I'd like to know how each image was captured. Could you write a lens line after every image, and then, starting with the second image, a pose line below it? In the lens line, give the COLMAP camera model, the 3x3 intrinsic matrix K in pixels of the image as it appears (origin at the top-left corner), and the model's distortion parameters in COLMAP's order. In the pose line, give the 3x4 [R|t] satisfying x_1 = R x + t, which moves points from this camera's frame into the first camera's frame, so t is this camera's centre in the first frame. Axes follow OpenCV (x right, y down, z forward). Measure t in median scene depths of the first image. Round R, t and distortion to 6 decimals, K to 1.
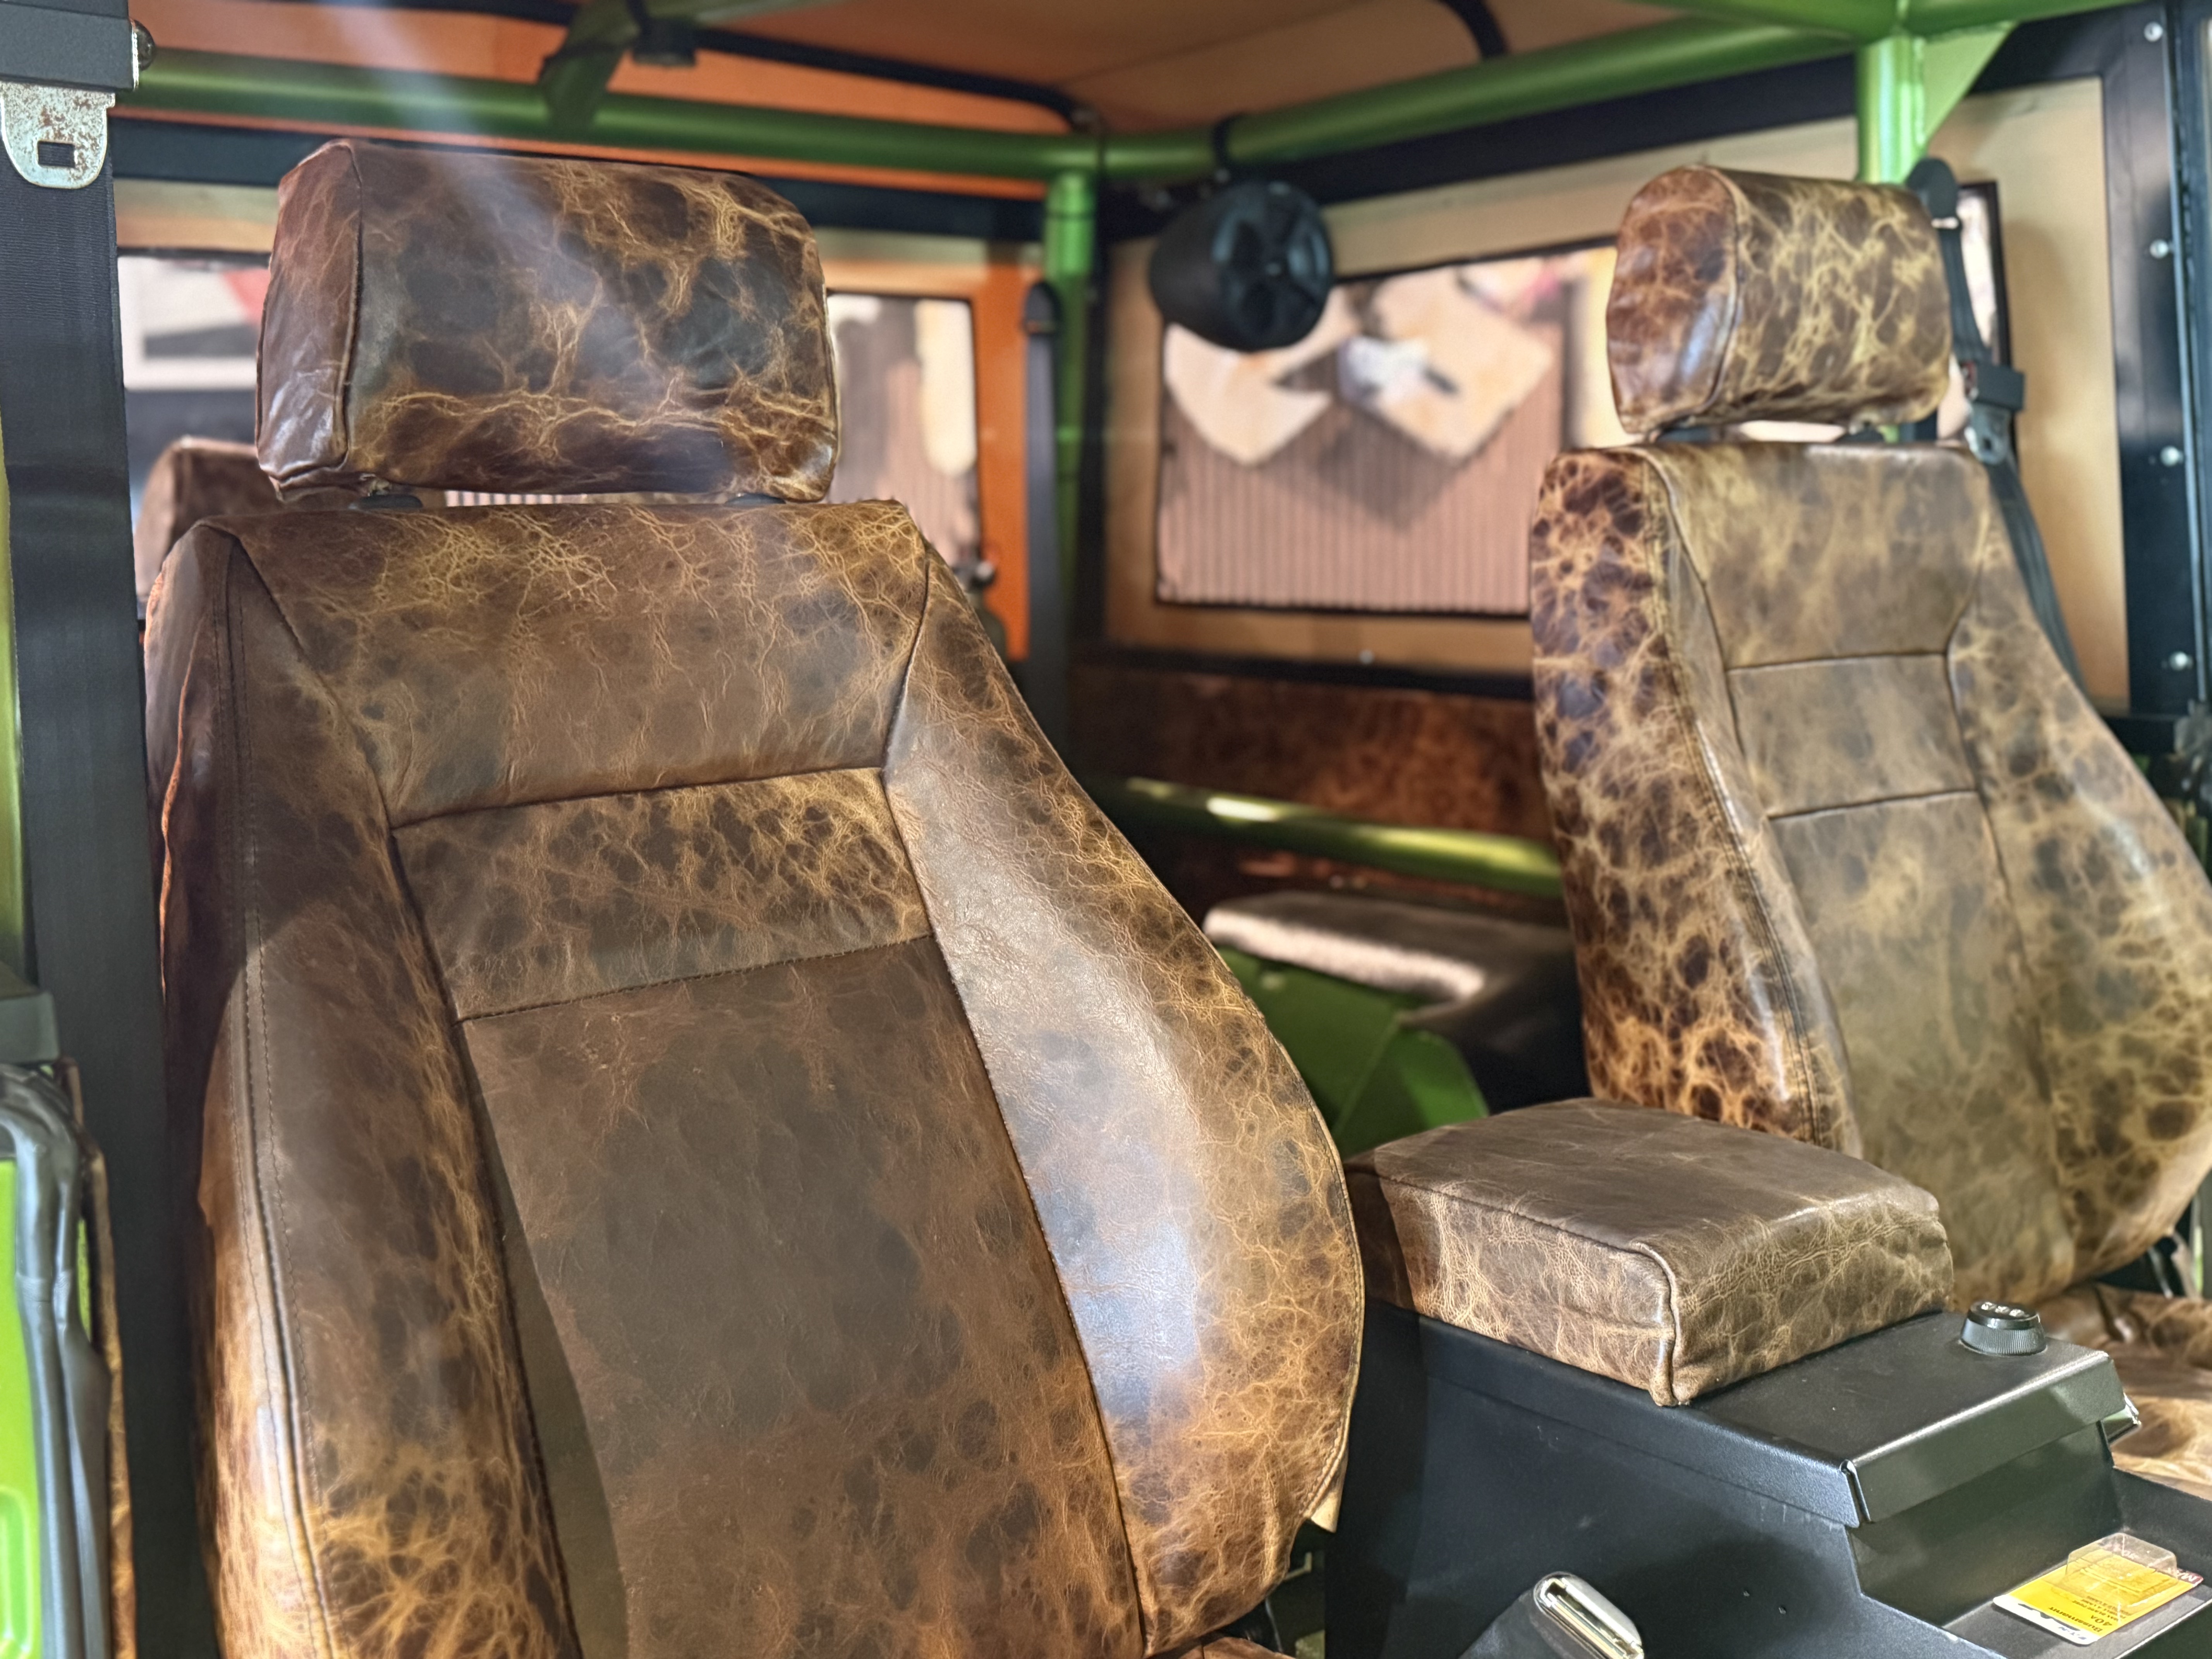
lens RADIAL K [[2262.0, 0, 1114.6], [0, 2262.0, 840.1], [0, 0, 1]] dist [0.065748, 0.000000]
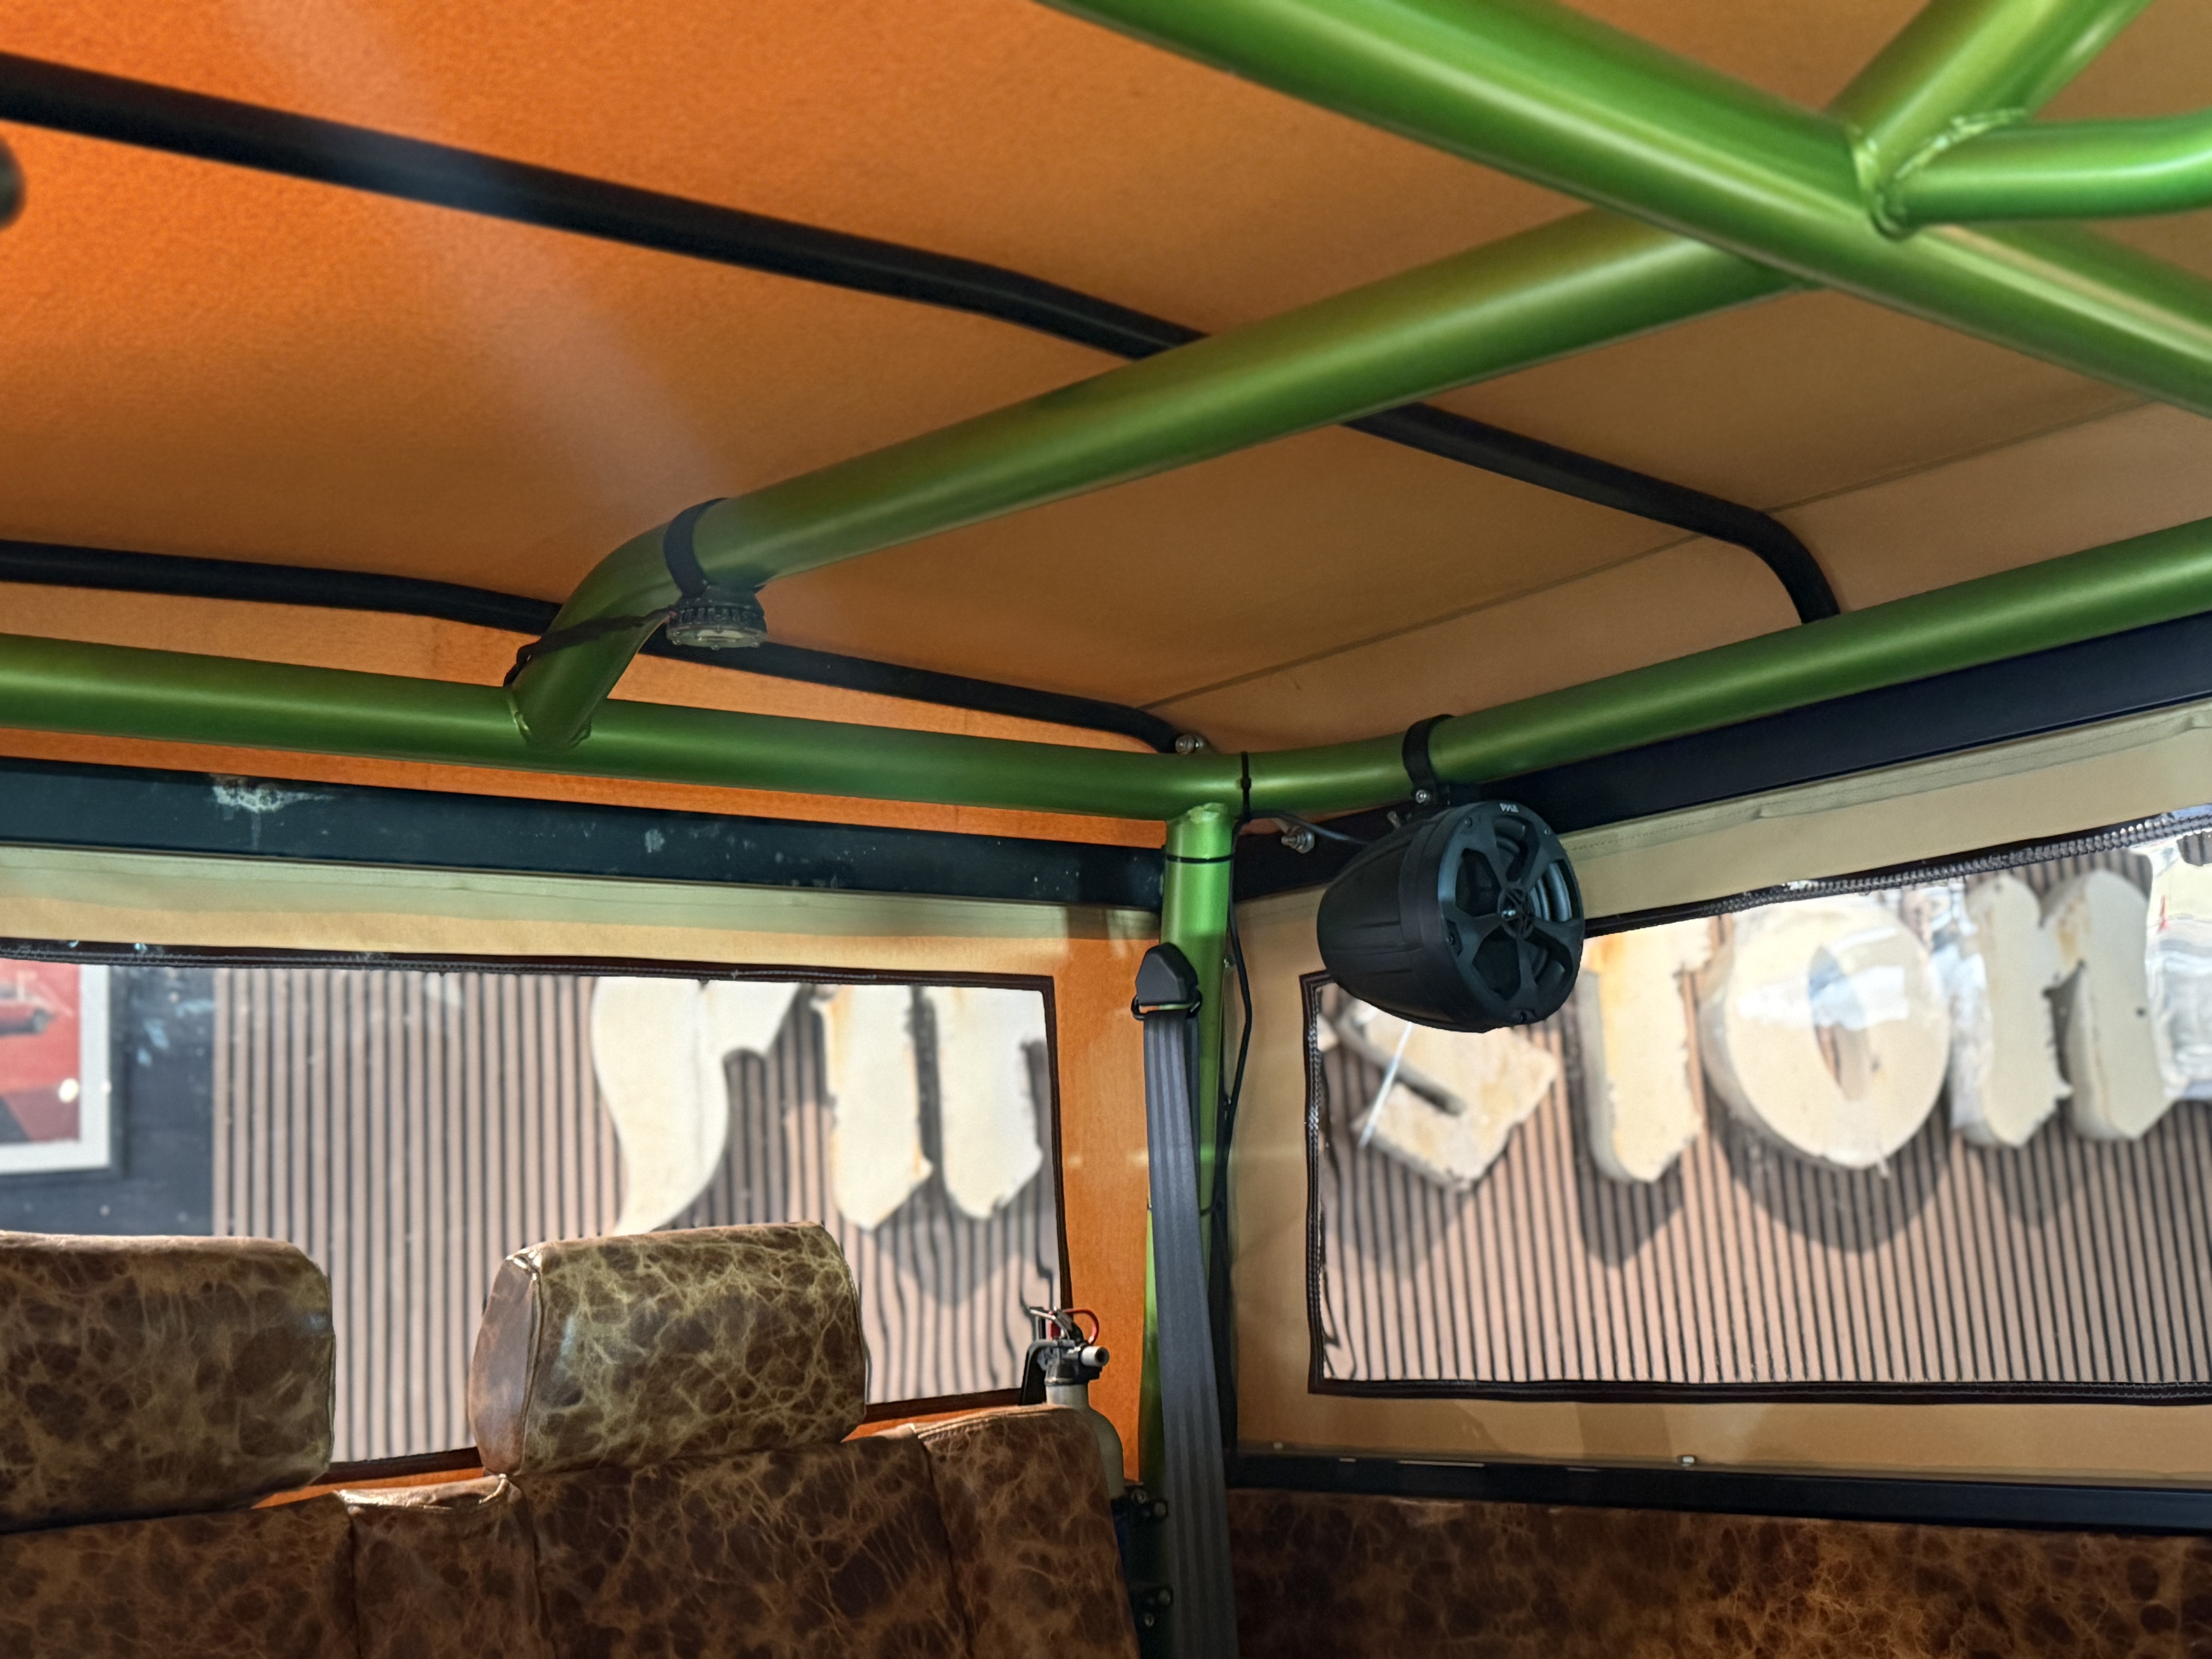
lens RADIAL K [[2467.5, 0, 1104.7], [0, 2467.5, 810.9], [0, 0, 1]] dist [0.037599, 0.000000]
pose [[0.997051, -0.032235, 0.069644, -0.109100], [0.052813, 0.946638, -0.317942, -0.038654], [-0.055679, 0.320683, 0.945549, 0.248876]]
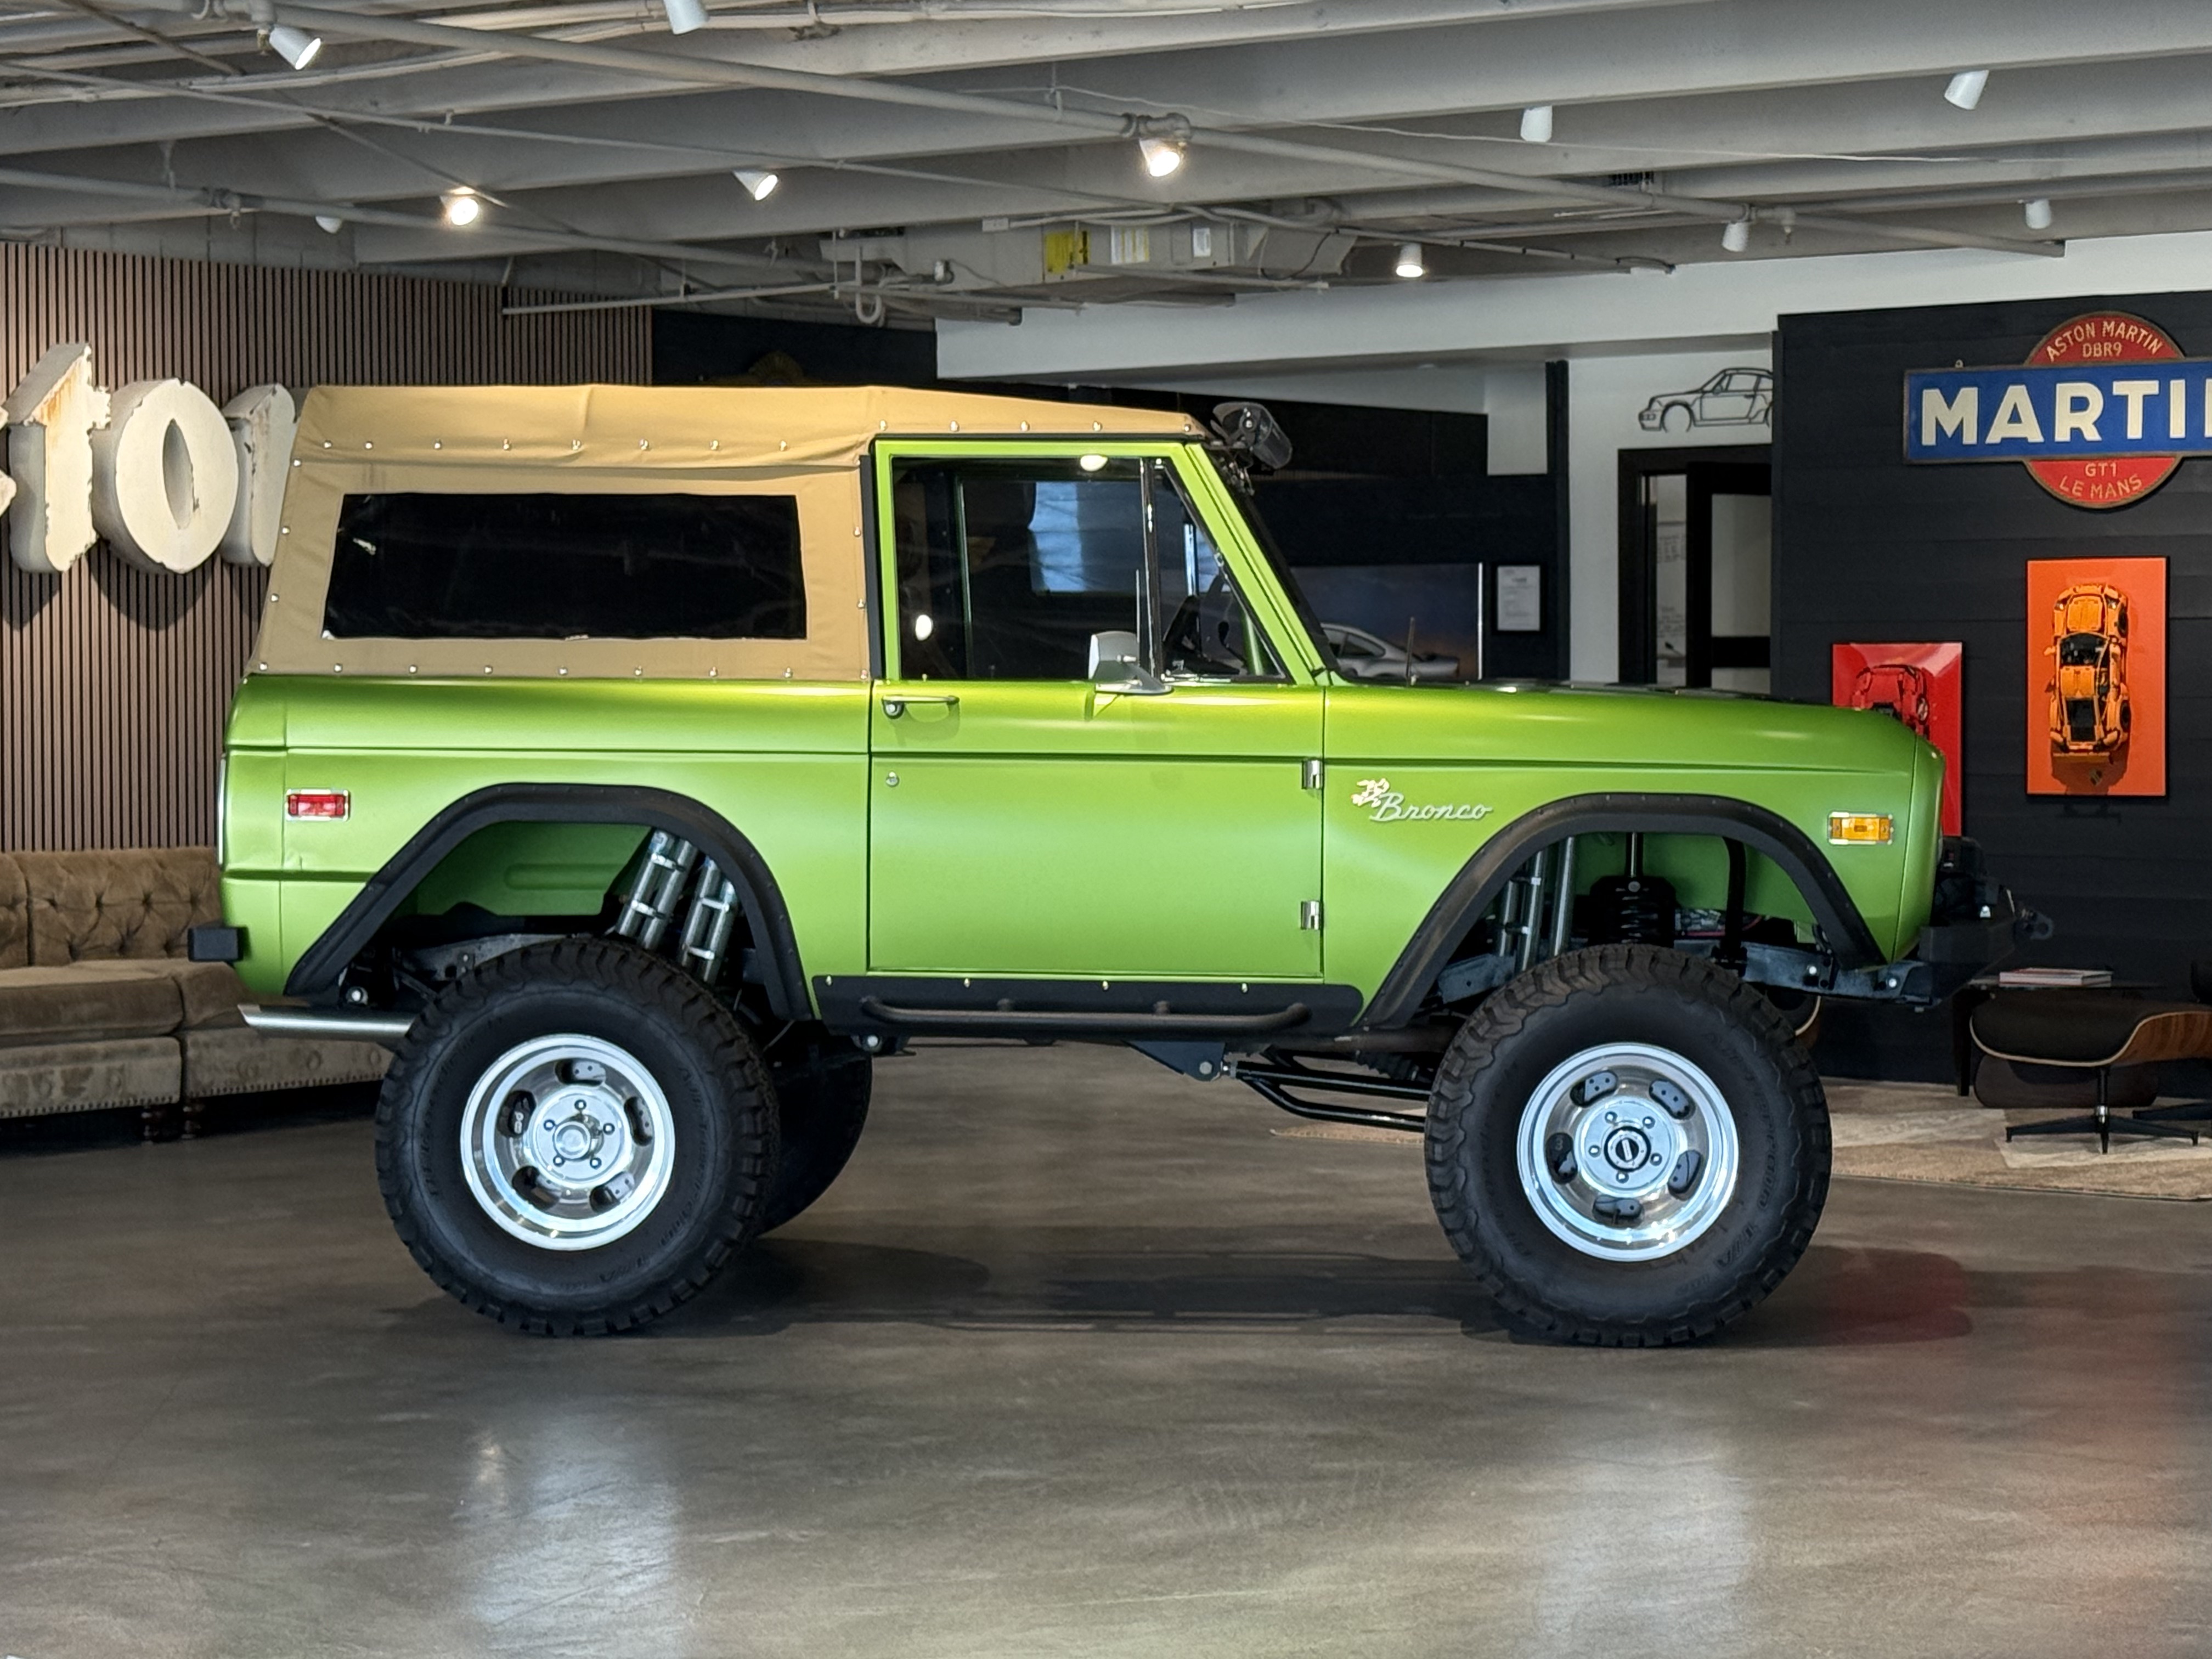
lens RADIAL K [[4679.6, 0, 1086.5], [0, 4679.6, 836.9], [0, 0, 1]] dist [0.118178, 0.000000]
pose [[0.635239, -0.016115, 0.772148, -3.818954], [0.099770, 0.993117, -0.061353, 0.513025], [-0.765844, 0.116011, 0.632474, -2.788936]]
